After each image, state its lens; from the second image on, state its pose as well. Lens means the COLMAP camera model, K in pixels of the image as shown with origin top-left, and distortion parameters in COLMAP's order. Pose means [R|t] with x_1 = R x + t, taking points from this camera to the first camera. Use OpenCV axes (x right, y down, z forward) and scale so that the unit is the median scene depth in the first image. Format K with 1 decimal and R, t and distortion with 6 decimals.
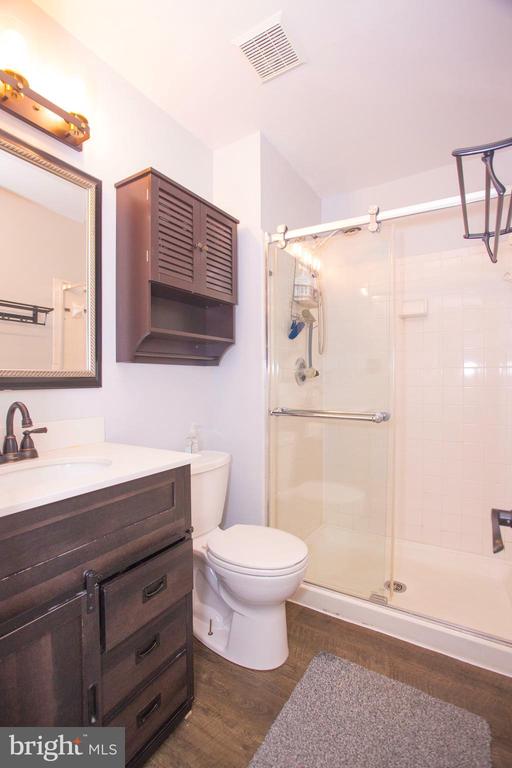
lens RADIAL K [[372.7, 0, 256.0], [0, 372.7, 384.0], [0, 0, 1]] dist [-0.046042, 0.000226]
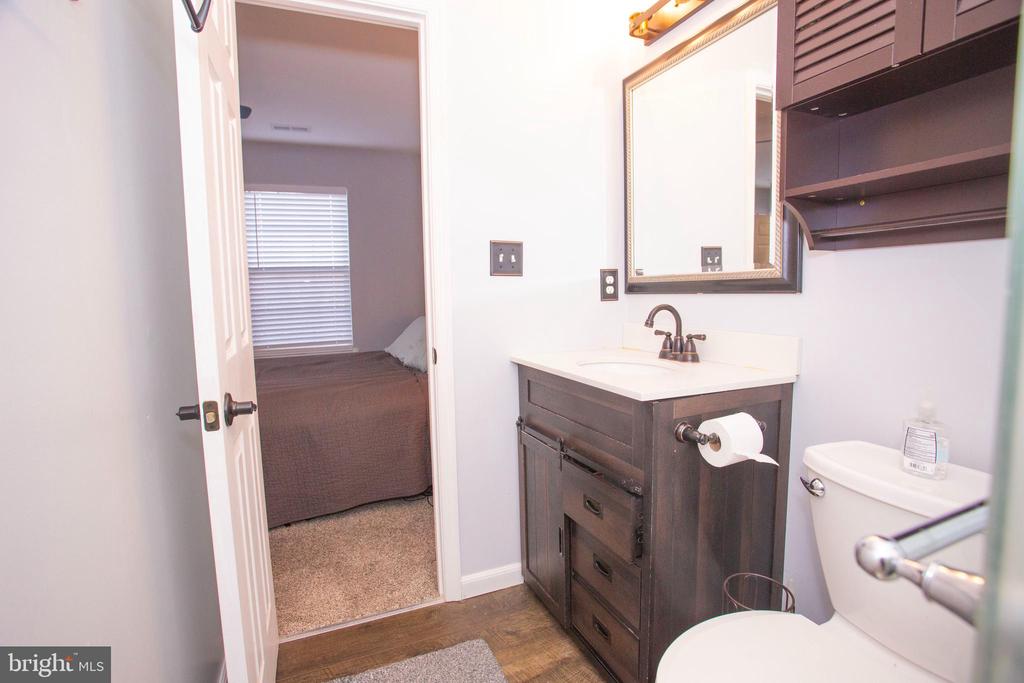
lens RADIAL K [[496.9, 0, 512.0], [0, 496.9, 341.5], [0, 0, 1]] dist [-0.046042, 0.000226]
pose [[-0.583983, 0.094592, -0.806236, 0.720692], [0.007719, 0.993790, 0.111005, -0.007511], [0.811729, 0.058602, -0.581087, 1.332131]]
